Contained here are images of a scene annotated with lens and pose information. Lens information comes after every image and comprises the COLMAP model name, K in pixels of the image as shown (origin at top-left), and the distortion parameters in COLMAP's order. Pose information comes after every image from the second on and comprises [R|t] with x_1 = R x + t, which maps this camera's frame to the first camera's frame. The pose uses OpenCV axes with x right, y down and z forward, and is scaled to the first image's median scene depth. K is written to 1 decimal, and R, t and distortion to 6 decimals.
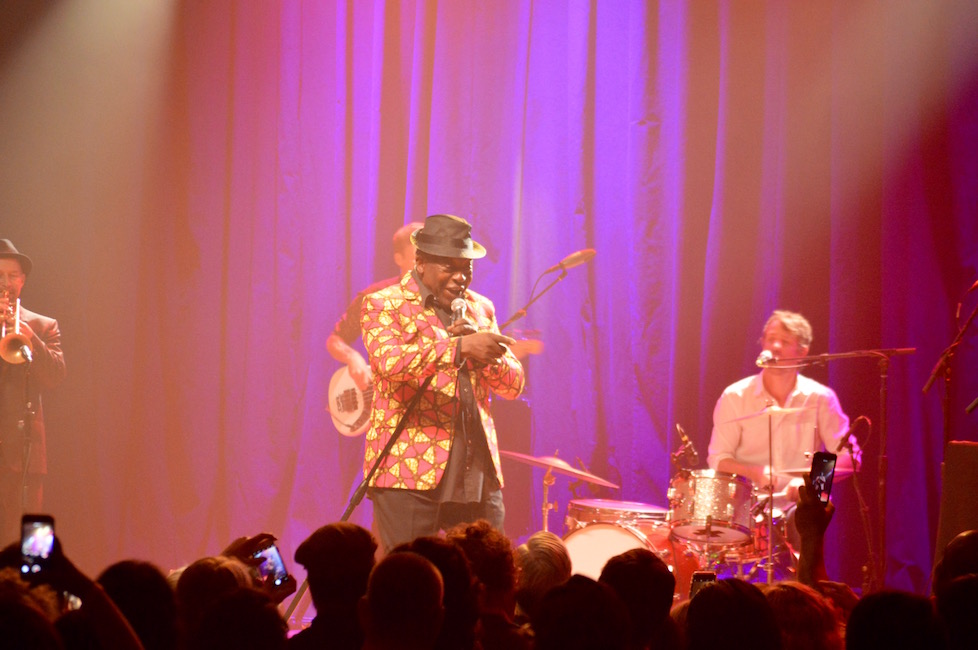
lens RADIAL K [[4353.3, 0, 489.0], [0, 4353.3, 325.0], [0, 0, 1]] dist [0.075422, -2.202074]
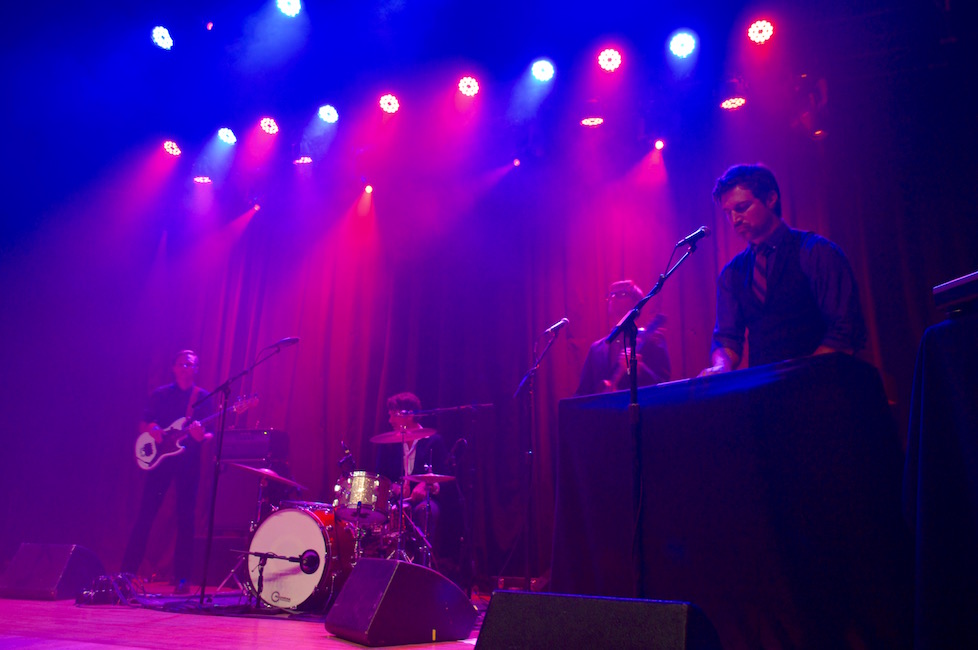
lens RADIAL K [[768.5, 0, 489.0], [0, 768.5, 325.0], [0, 0, 1]] dist [-0.002297, -0.008938]
pose [[0.987206, 0.047413, 0.152240, 0.050797], [-0.007761, 0.967925, -0.251121, 0.050479], [-0.159263, 0.246727, 0.955909, 0.717125]]
